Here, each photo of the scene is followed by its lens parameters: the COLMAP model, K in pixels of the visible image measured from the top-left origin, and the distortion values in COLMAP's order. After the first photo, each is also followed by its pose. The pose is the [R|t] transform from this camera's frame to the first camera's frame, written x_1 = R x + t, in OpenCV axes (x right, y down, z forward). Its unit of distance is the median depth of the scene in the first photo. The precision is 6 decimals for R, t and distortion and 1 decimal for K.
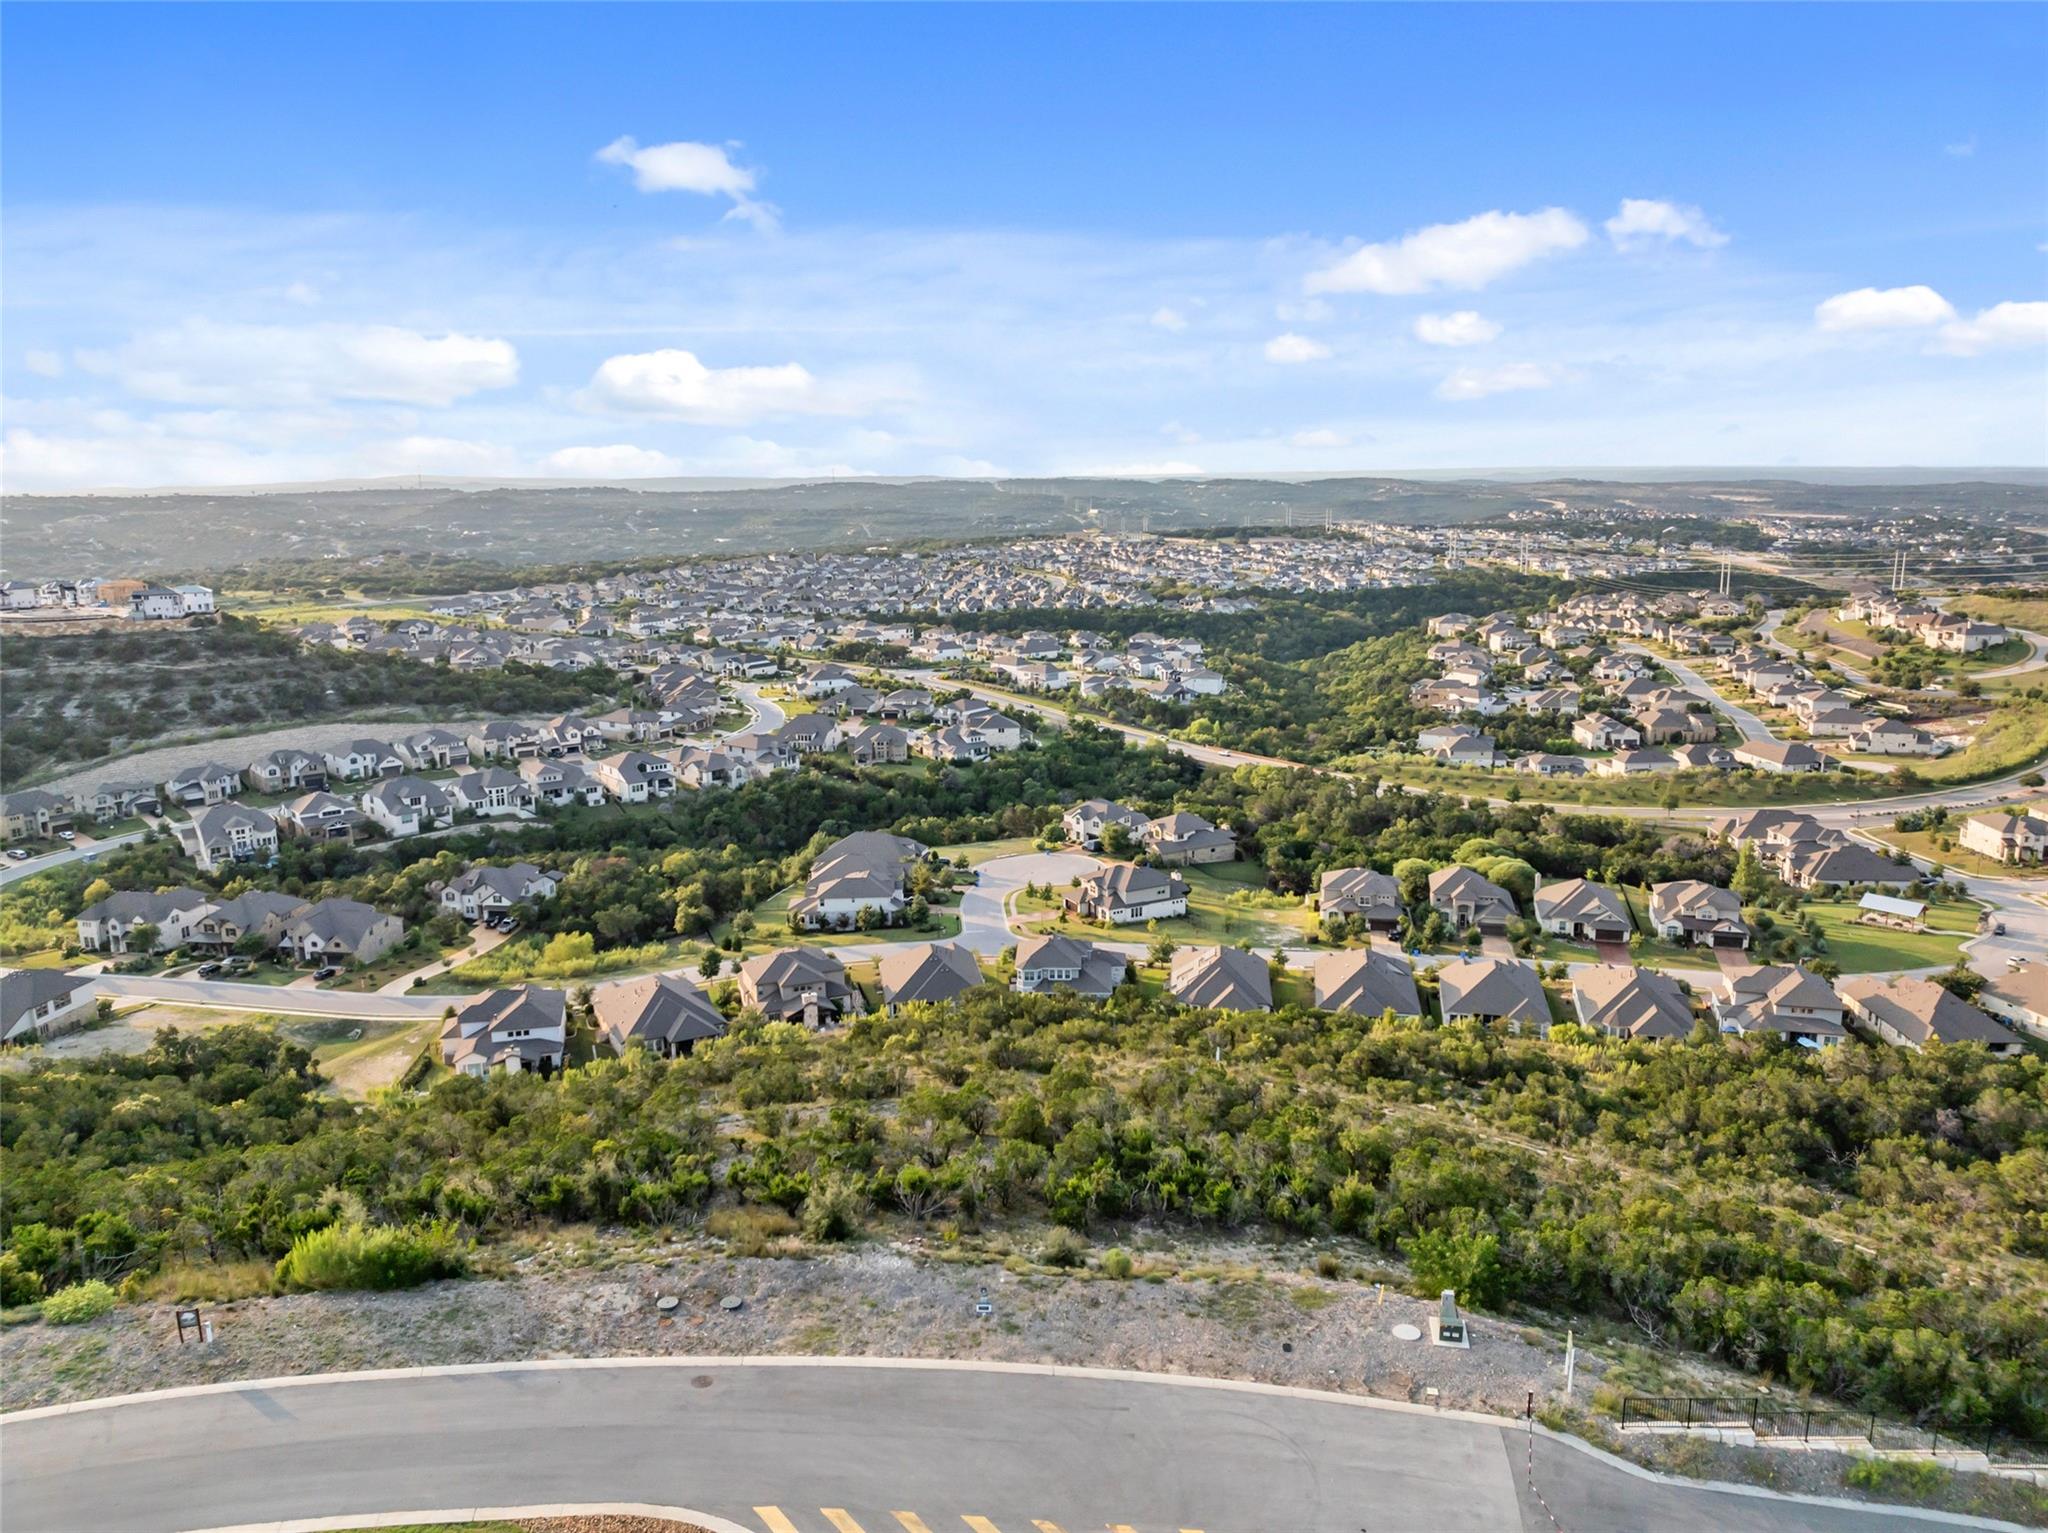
lens RADIAL K [[1437.6, 0, 1023.7], [0, 1437.6, 765.5], [0, 0, 1]] dist [-0.023377, -0.029918]
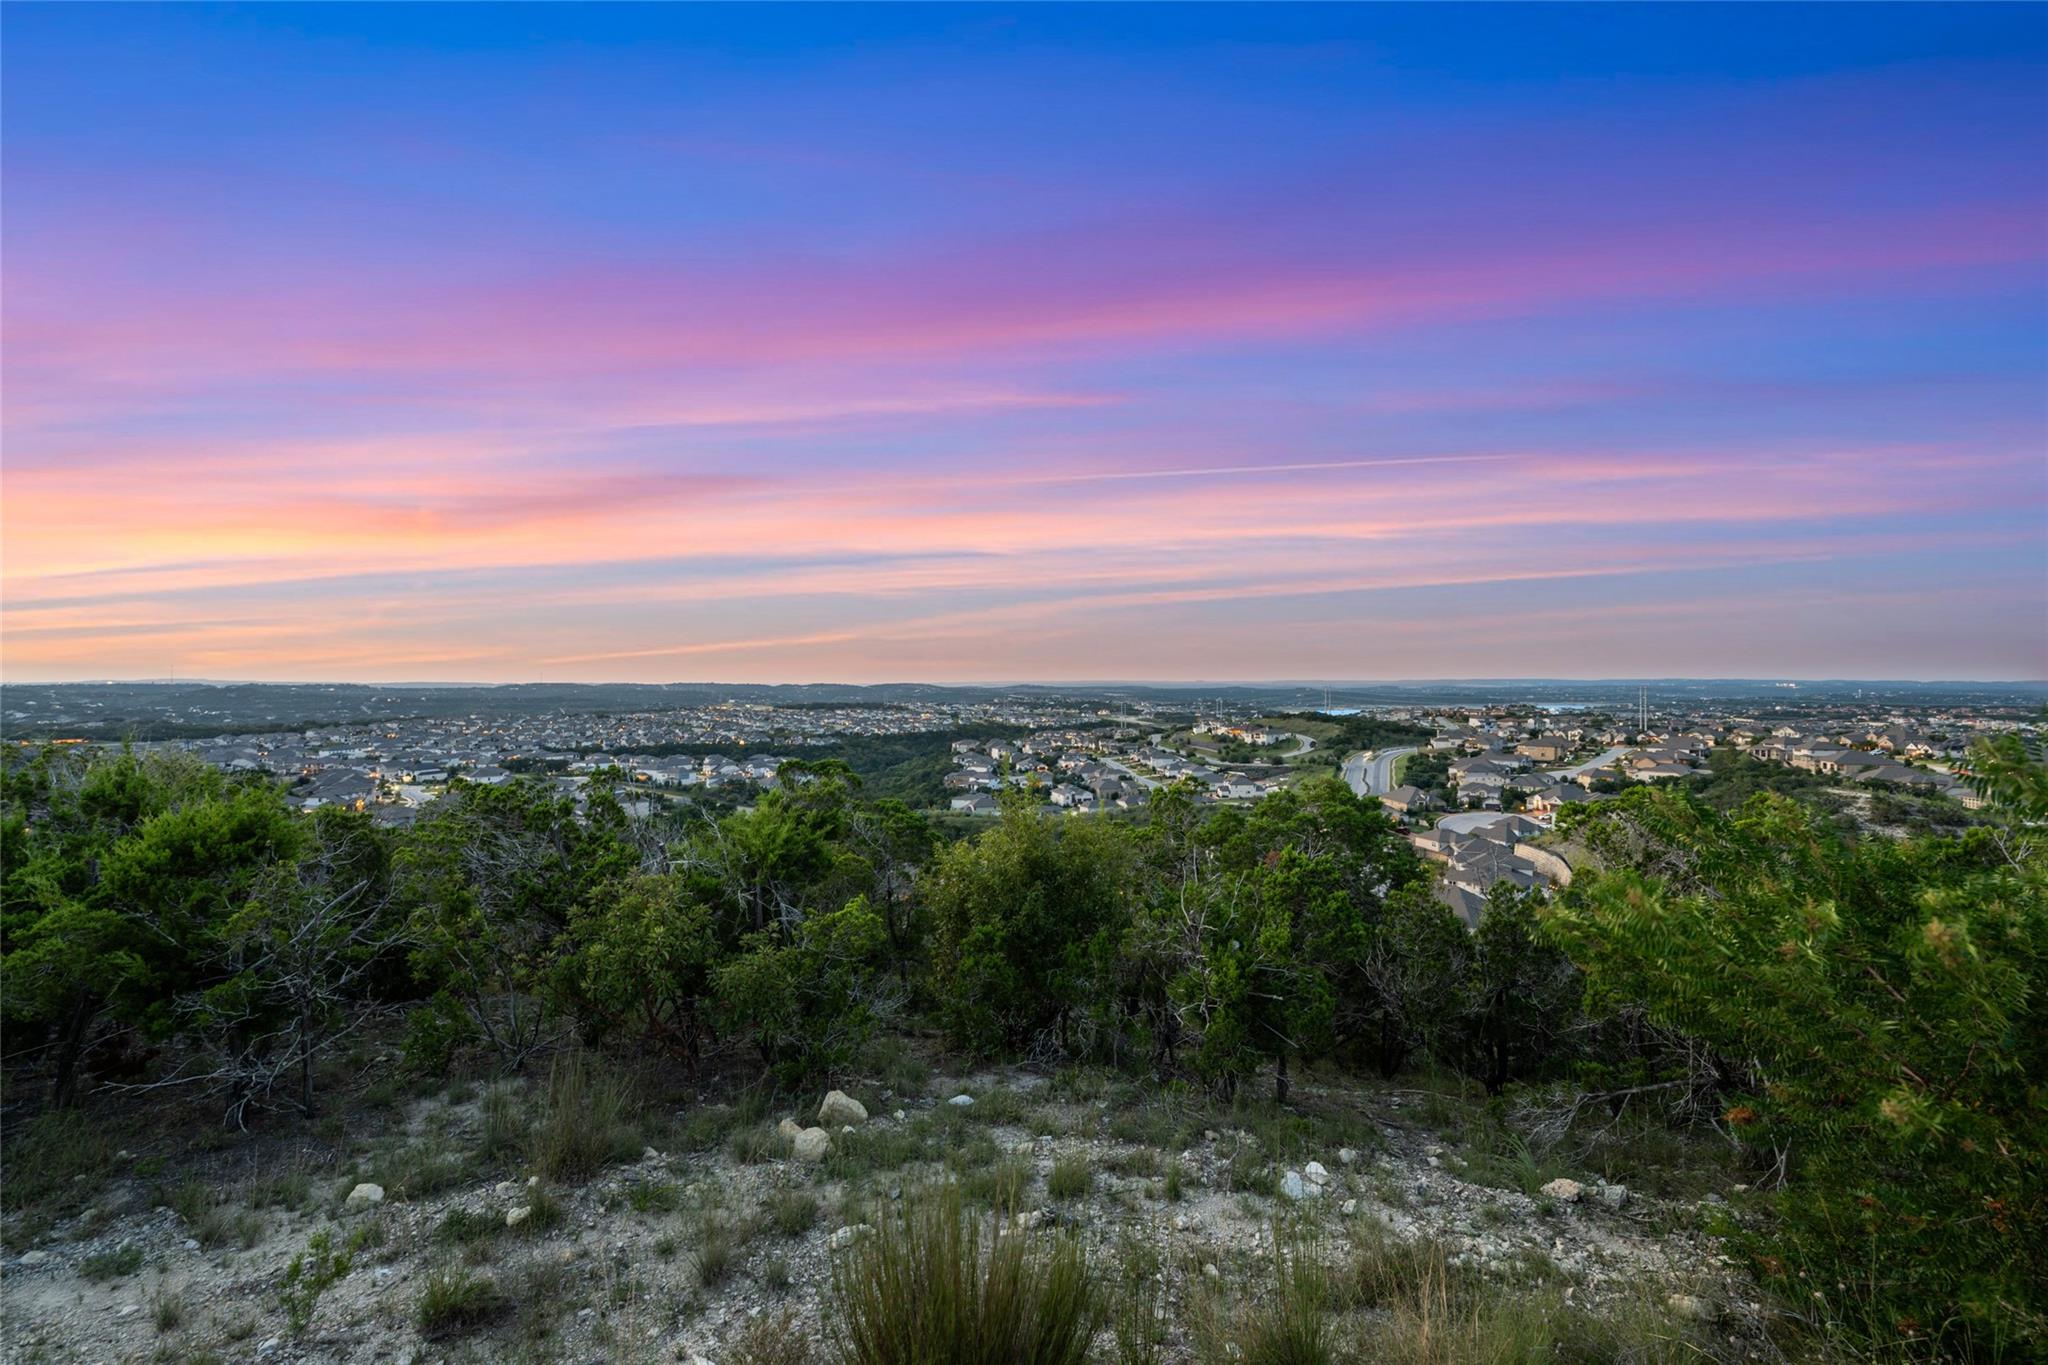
lens RADIAL K [[906.7, 0, 1022.0], [0, 906.7, 681.7], [0, 0, 1]] dist [-0.002224, 0.000982]
pose [[0.937574, 0.009889, 0.347646, 0.023535], [0.060942, 0.979458, -0.192218, 0.038630], [-0.342406, 0.201405, 0.917711, 0.112585]]
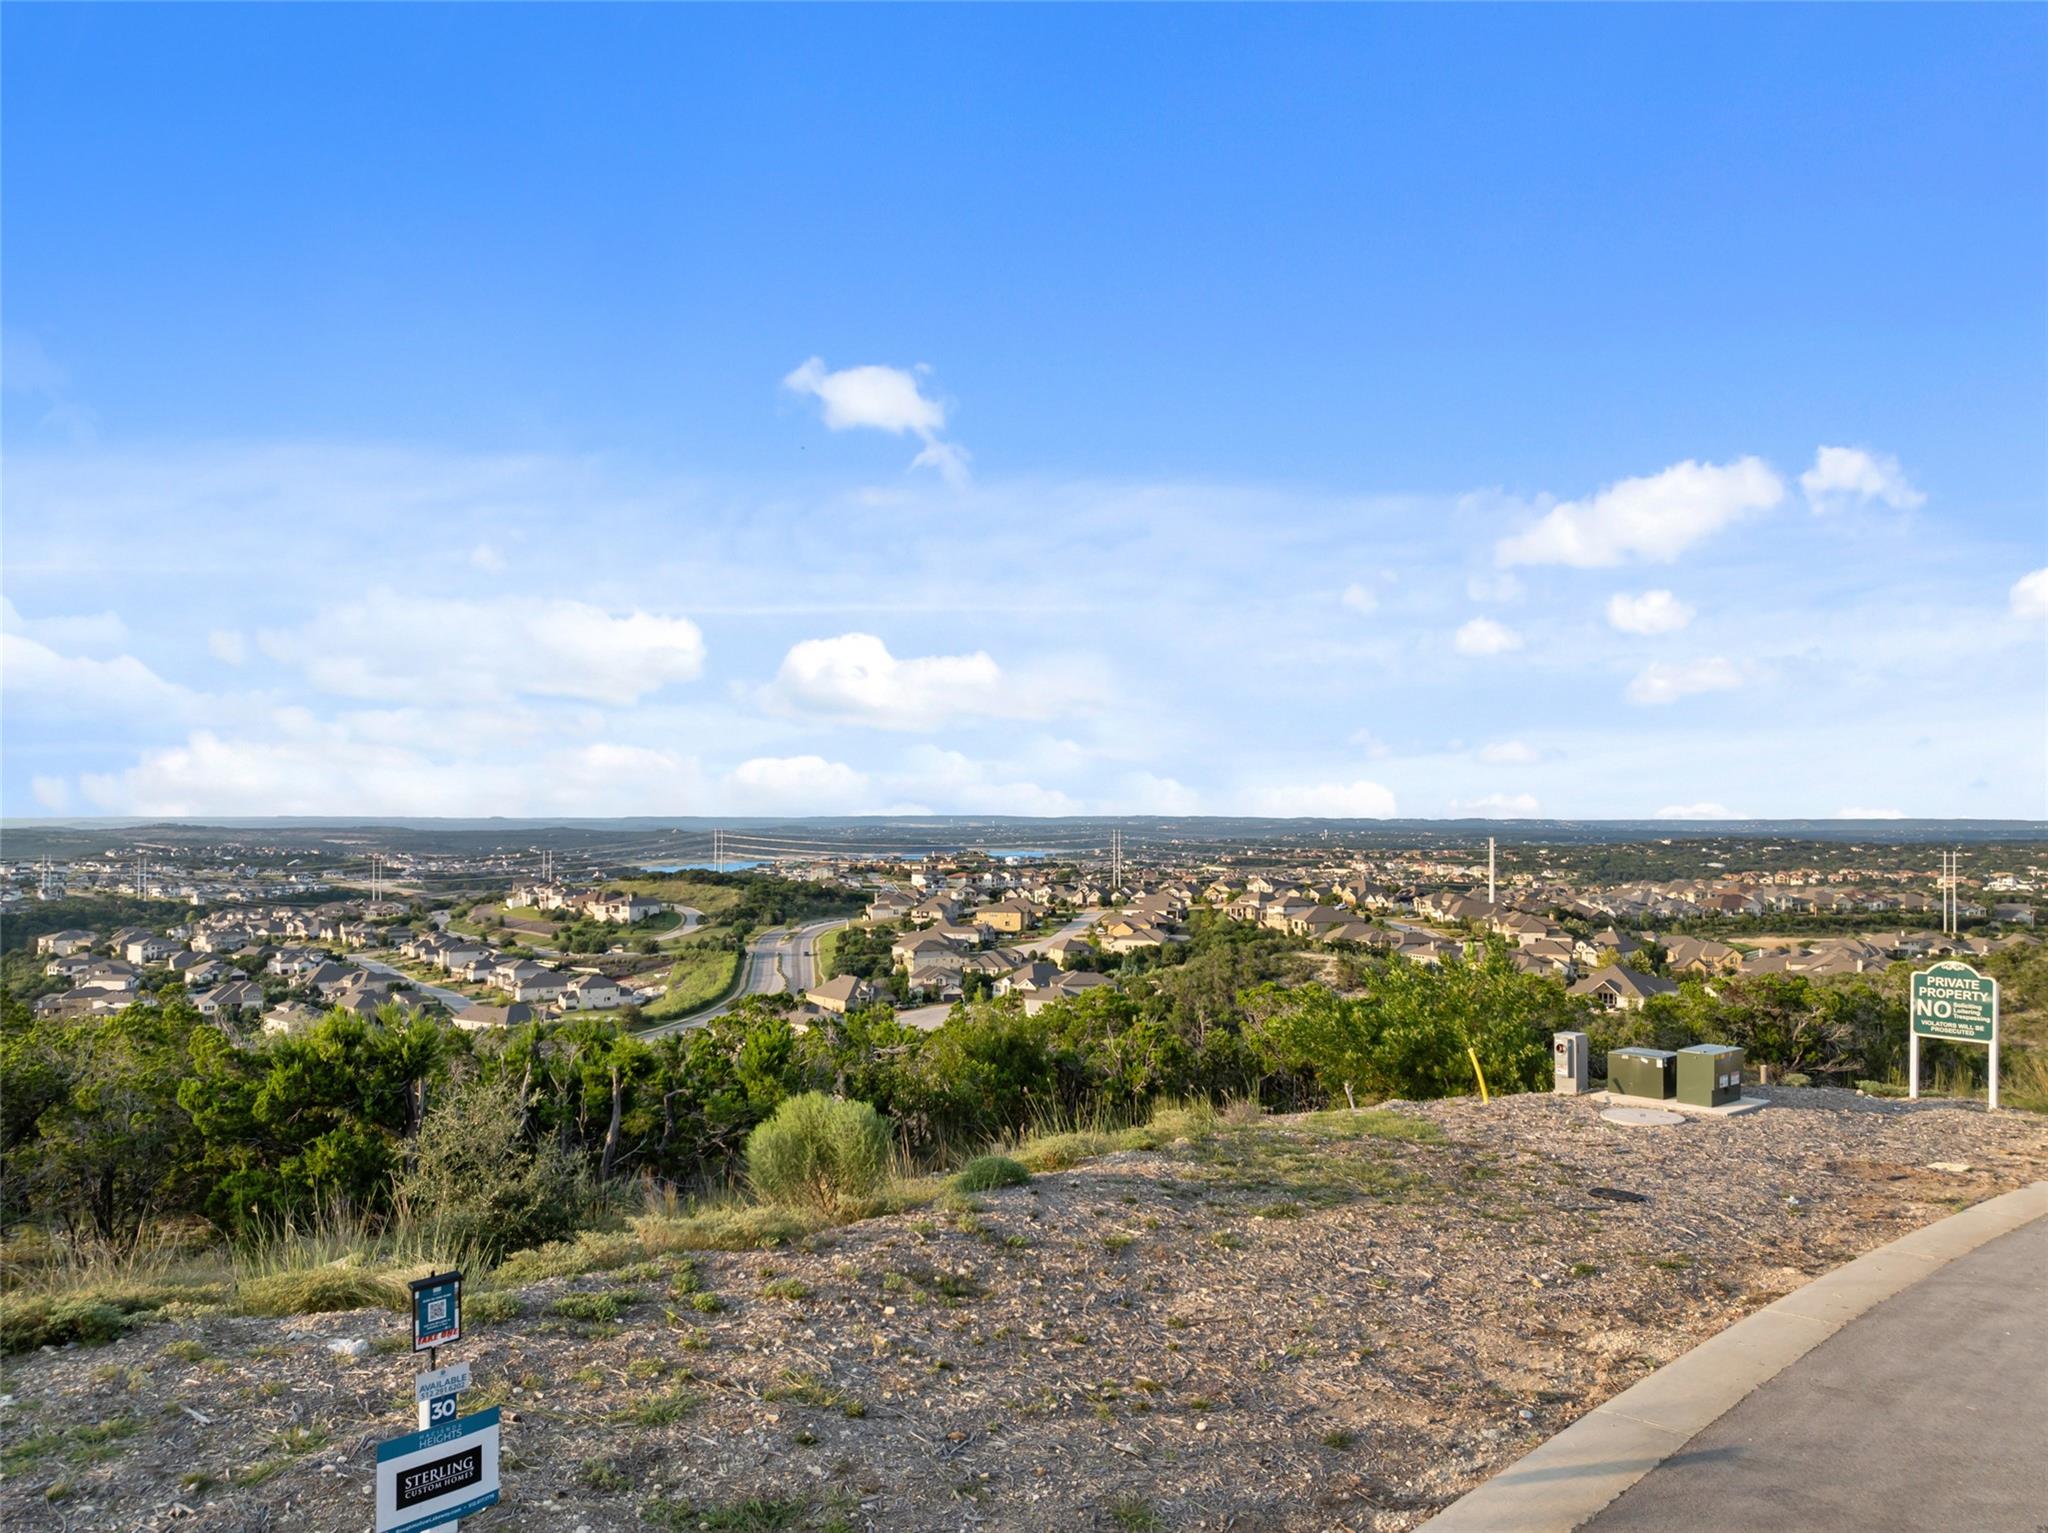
lens RADIAL K [[1456.3, 0, 1029.8], [0, 1456.3, 787.5], [0, 0, 1]] dist [-0.029755, -0.018180]
pose [[0.620932, 0.027371, 0.783386, -0.009453], [0.150992, 0.976498, -0.153798, 0.037962], [-0.769184, 0.213784, 0.602206, 0.096033]]
